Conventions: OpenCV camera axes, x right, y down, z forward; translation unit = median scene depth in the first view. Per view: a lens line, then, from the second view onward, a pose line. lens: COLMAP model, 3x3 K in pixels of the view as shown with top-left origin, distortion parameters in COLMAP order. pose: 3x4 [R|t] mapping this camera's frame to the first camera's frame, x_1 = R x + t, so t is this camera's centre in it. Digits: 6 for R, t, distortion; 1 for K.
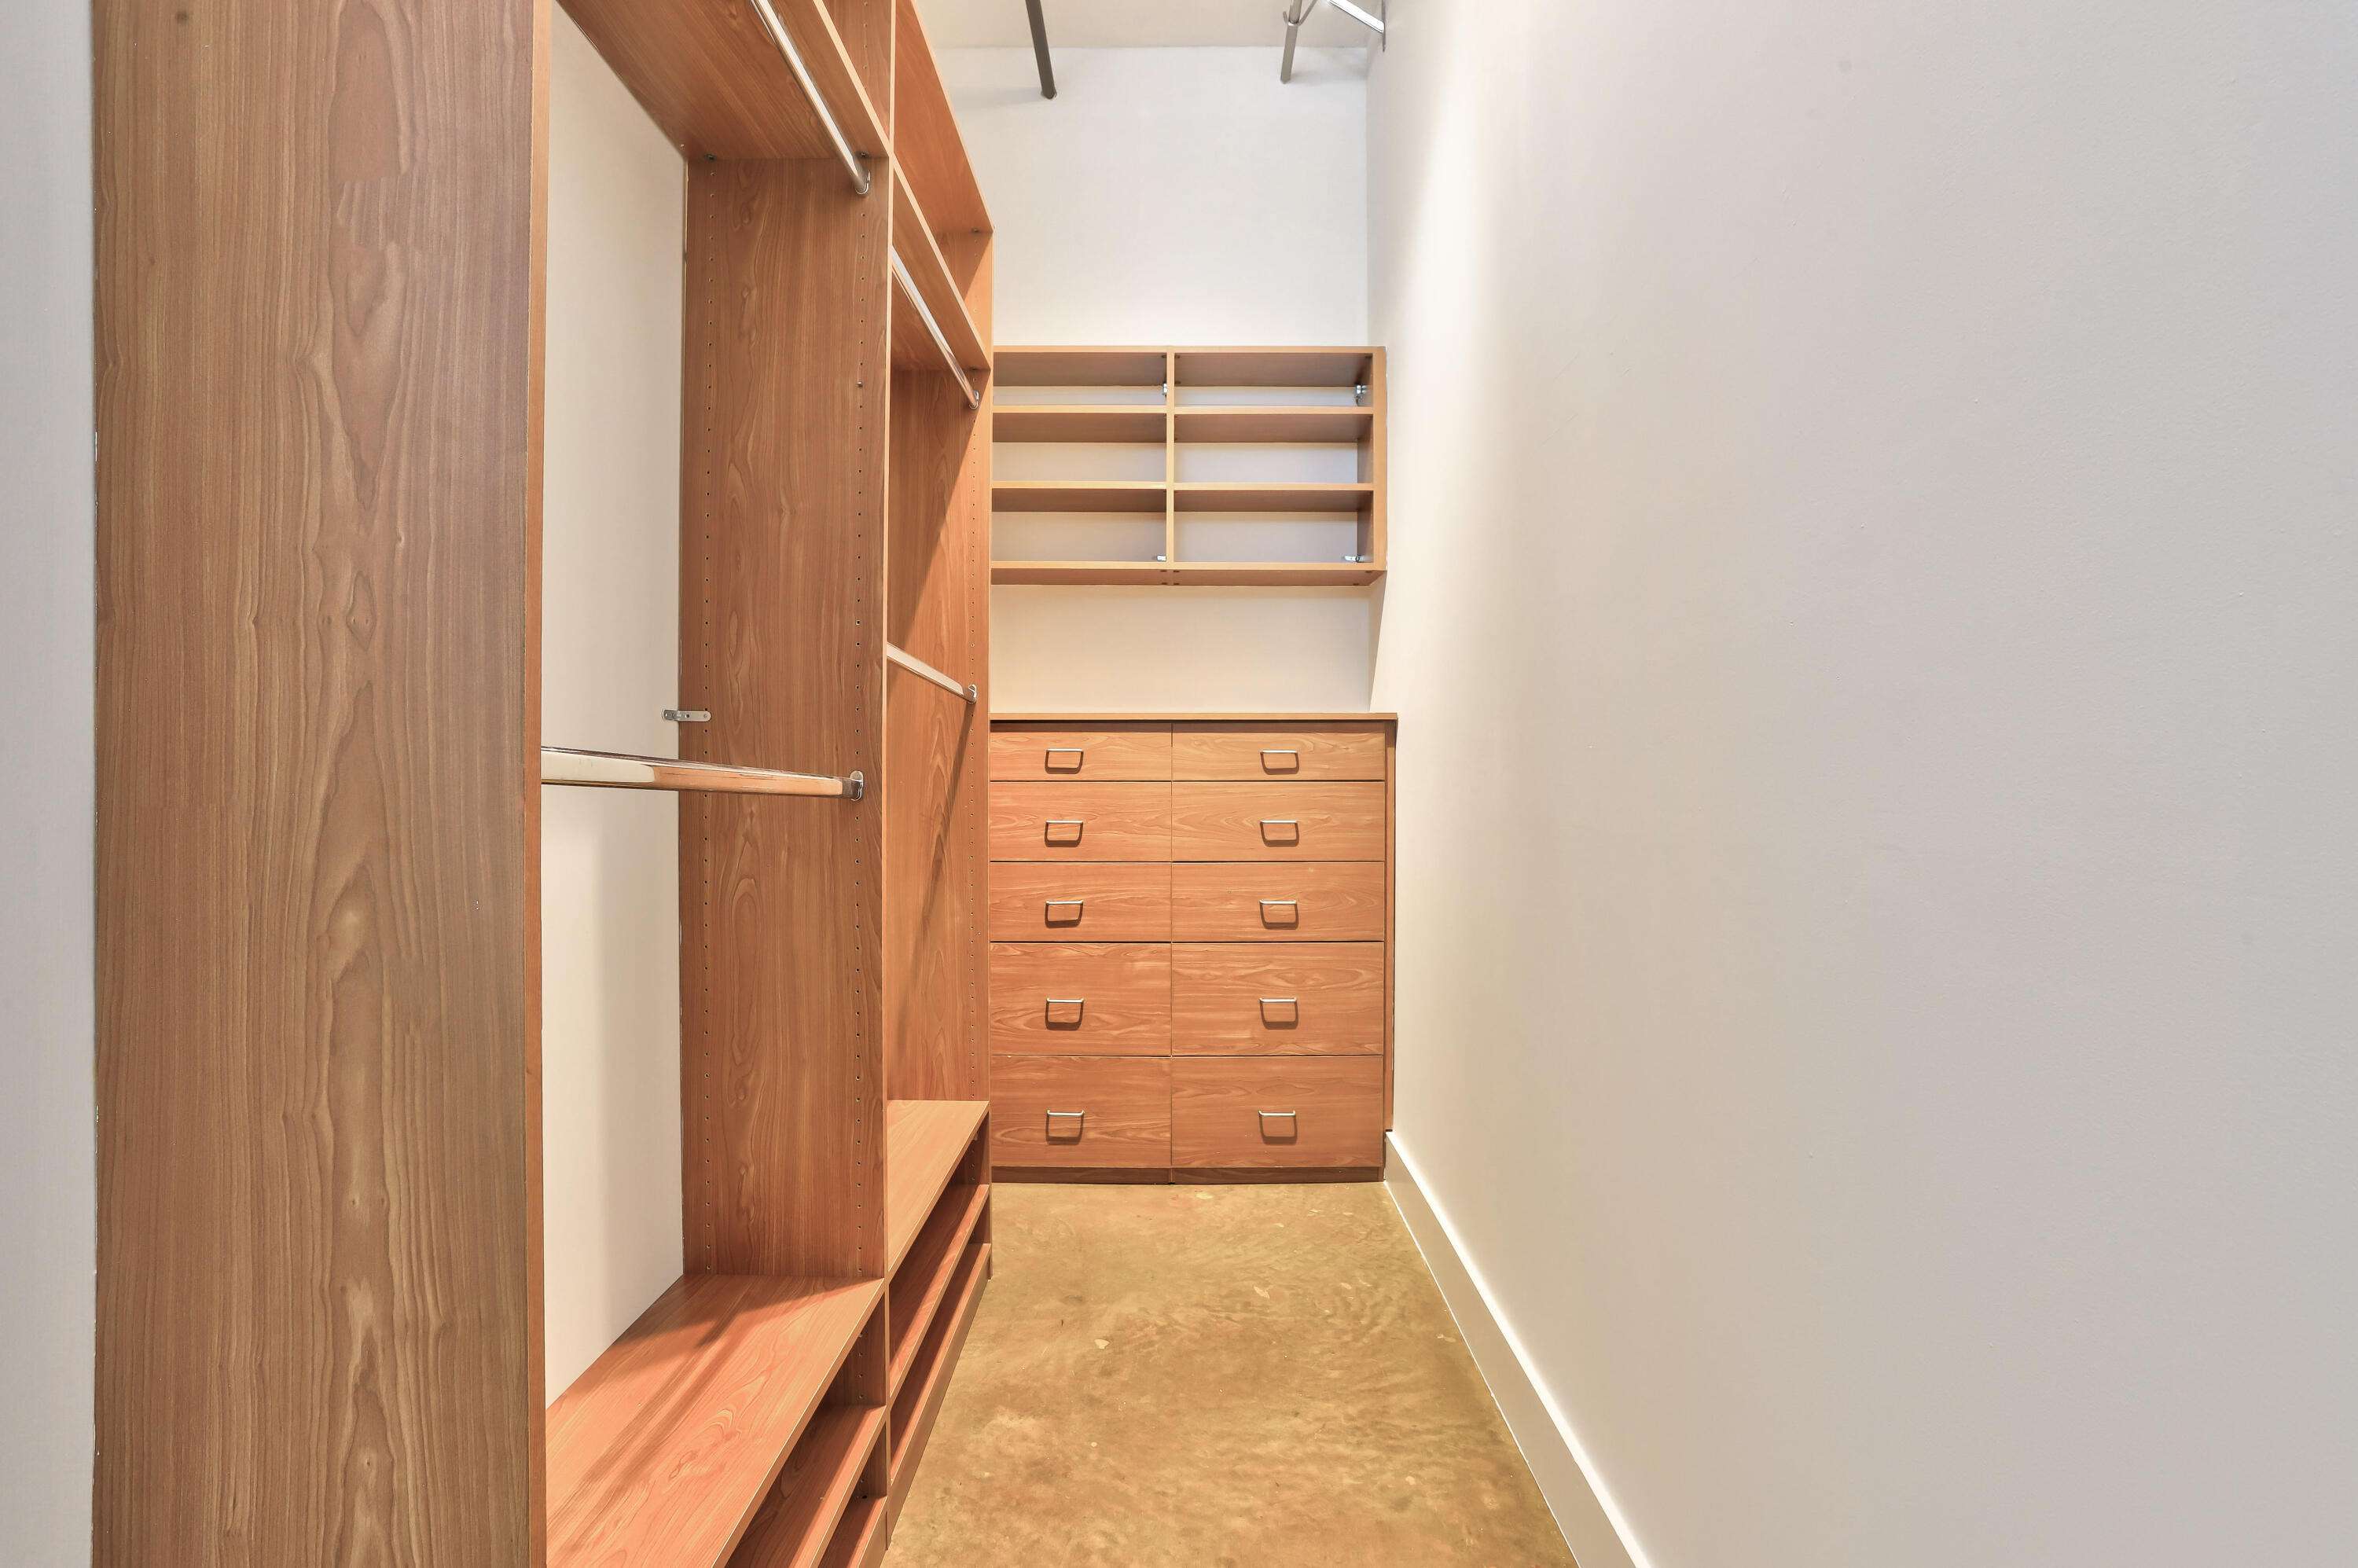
lens RADIAL K [[1132.0, 0, 1179.1], [0, 1132.0, 800.1], [0, 0, 1]] dist [-0.065518, 0.033904]
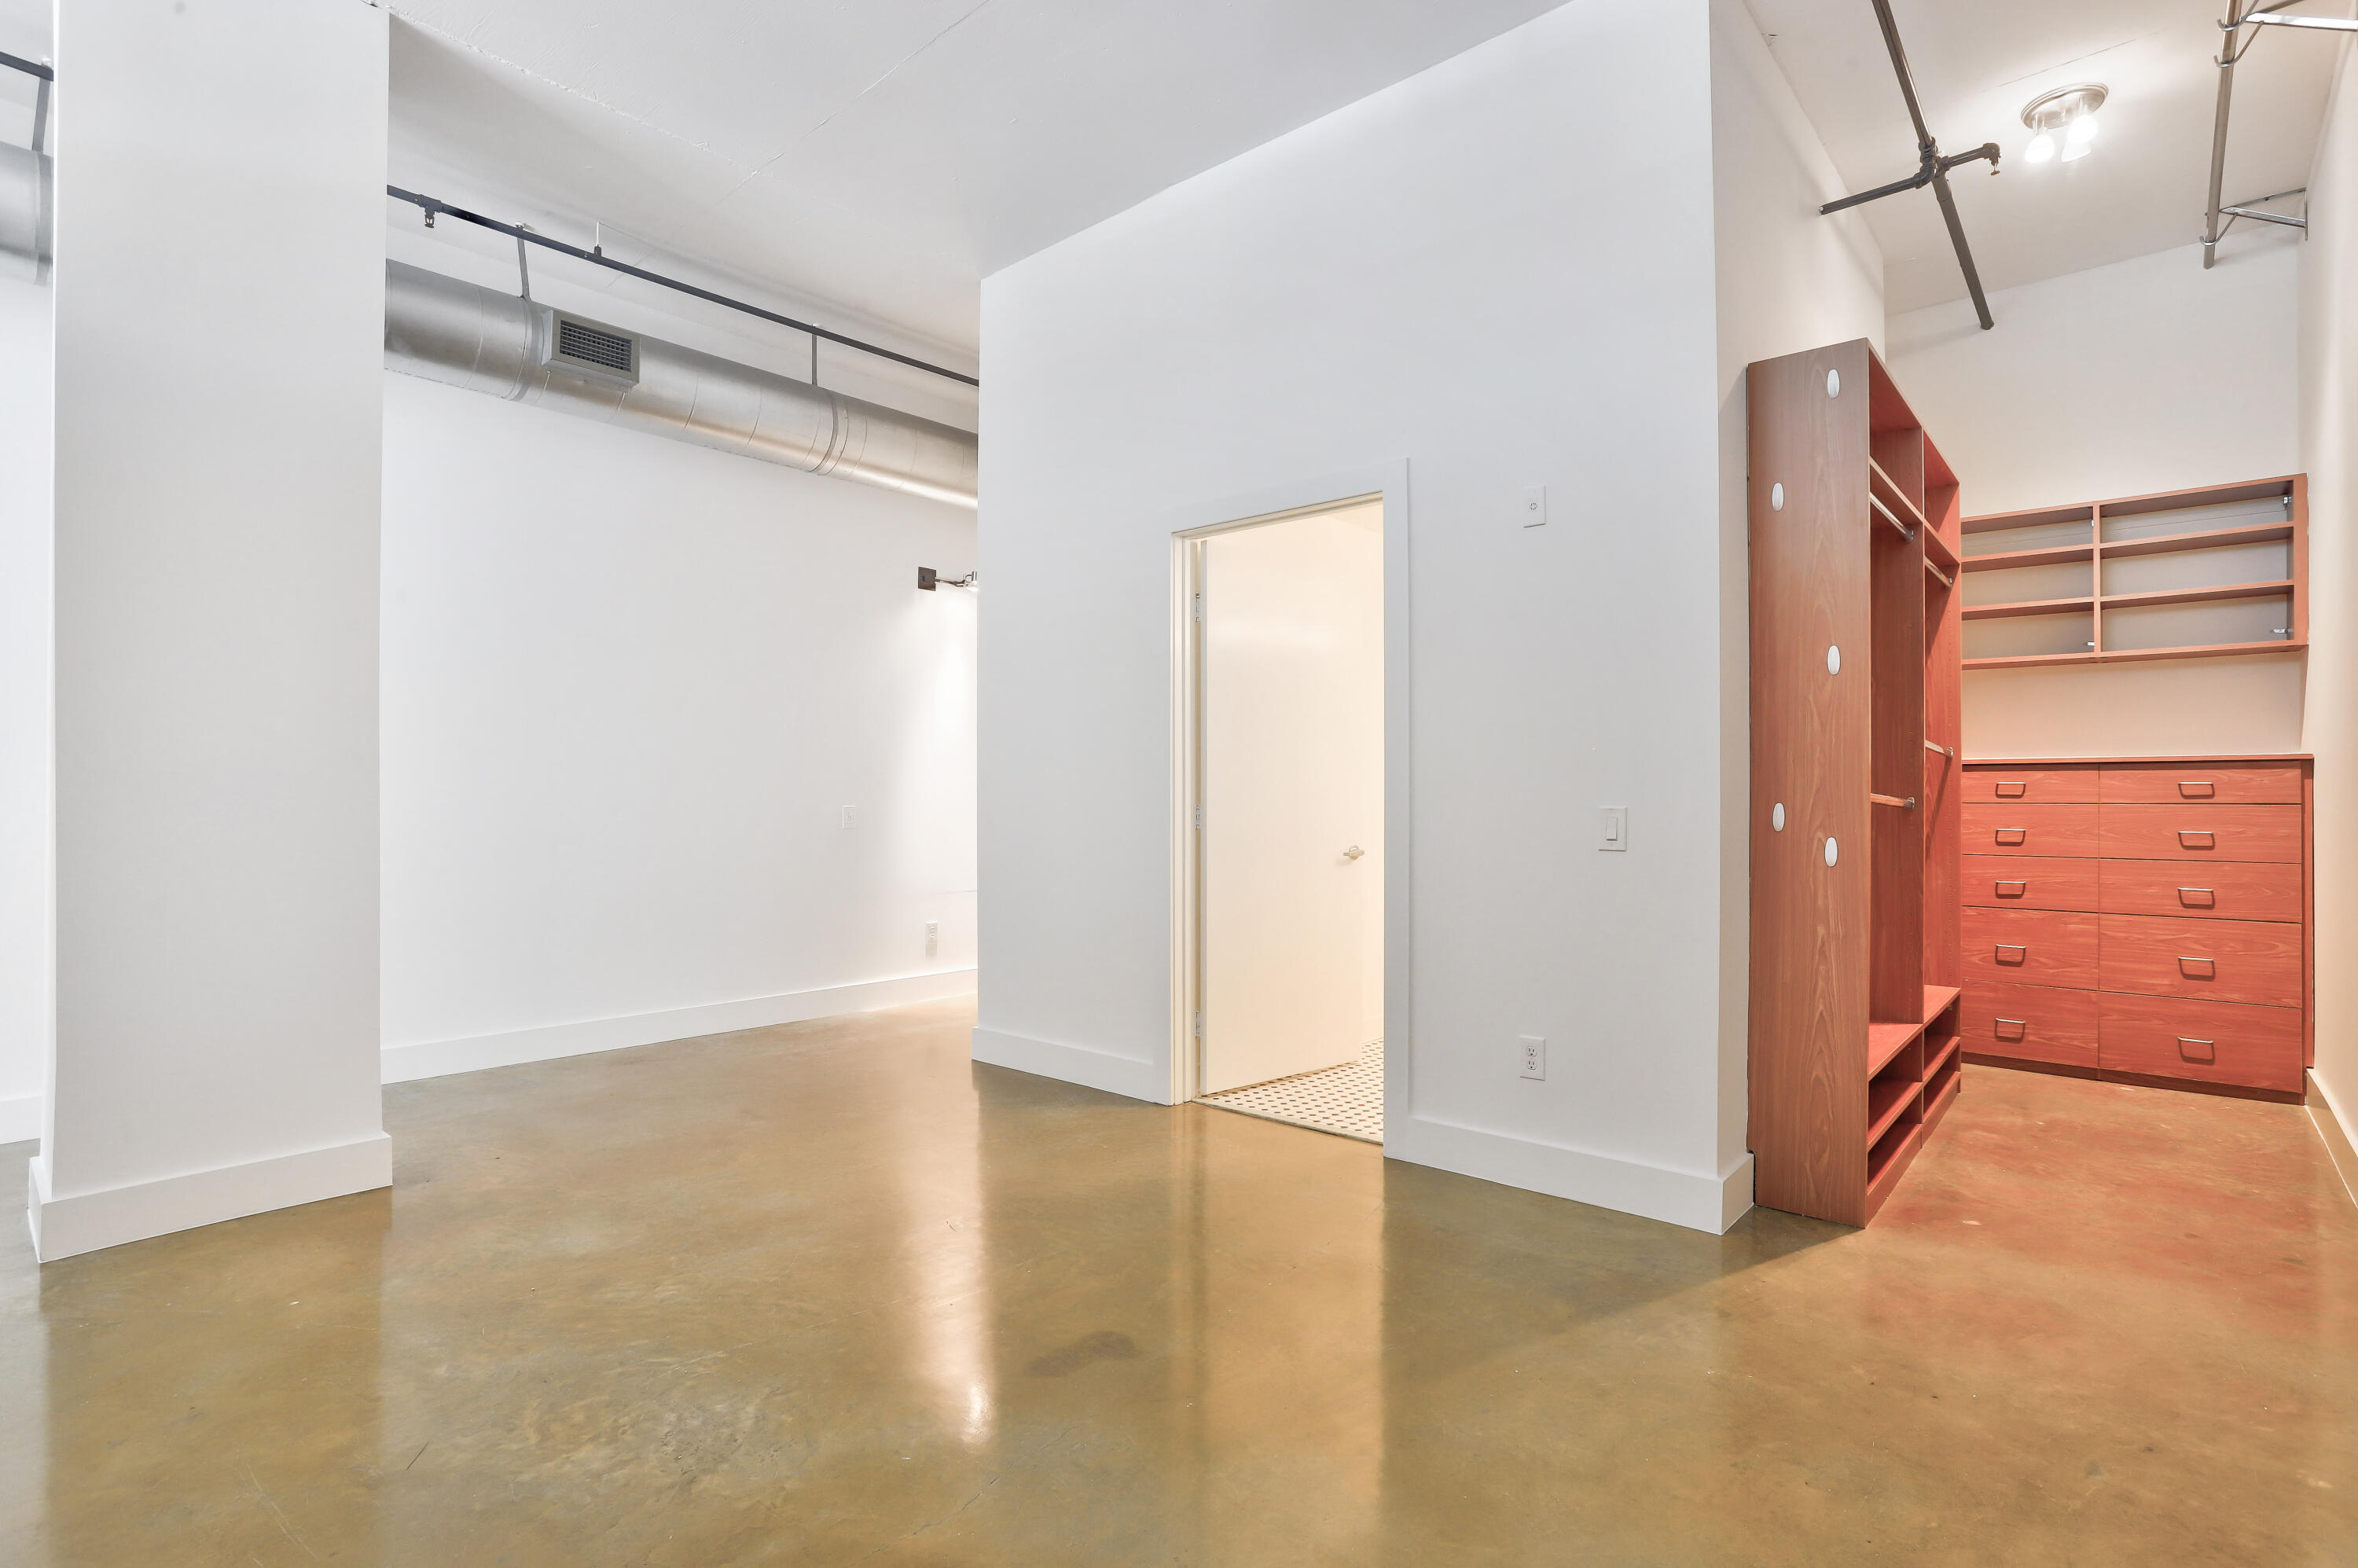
lens RADIAL K [[1119.9, 0, 1163.8], [0, 1119.9, 785.0], [0, 0, 1]] dist [-0.060261, 0.024437]
pose [[0.737509, -0.005707, -0.675313, 0.049688], [-0.017469, 0.999468, -0.027524, 0.019195], [0.675111, 0.032096, 0.737017, -0.870142]]
